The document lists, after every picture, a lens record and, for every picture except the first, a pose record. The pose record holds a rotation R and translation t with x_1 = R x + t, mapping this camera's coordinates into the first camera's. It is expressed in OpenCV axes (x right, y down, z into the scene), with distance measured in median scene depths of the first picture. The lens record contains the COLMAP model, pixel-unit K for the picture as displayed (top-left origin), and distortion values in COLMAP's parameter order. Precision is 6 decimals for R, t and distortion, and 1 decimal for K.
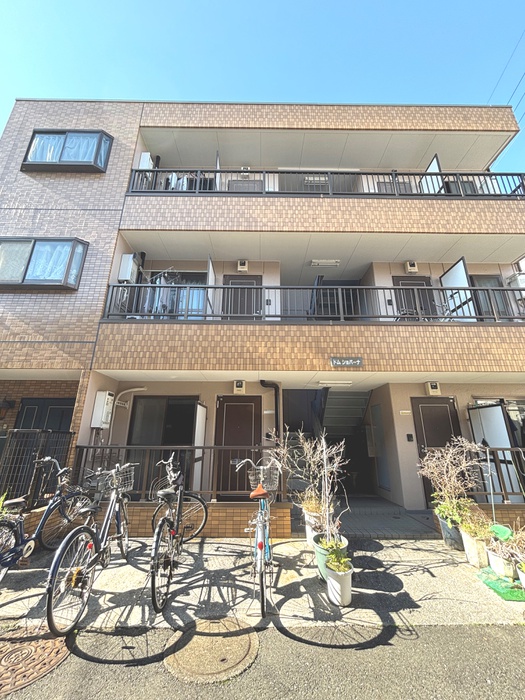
lens RADIAL K [[284.7, 0, 263.0], [0, 284.7, 348.2], [0, 0, 1]] dist [-0.004020, -0.000001]
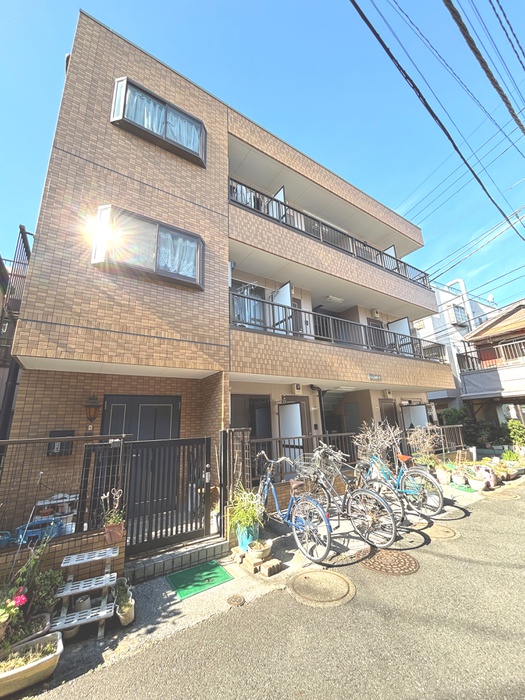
lens RADIAL K [[284.7, 0, 261.5], [0, 284.7, 350.9], [0, 0, 1]] dist [-0.004020, -0.000001]
pose [[0.839621, 0.103126, 0.533293, -0.920145], [-0.125131, 0.992127, 0.005153, -0.022139], [-0.528563, -0.071058, 0.845915, 0.017680]]
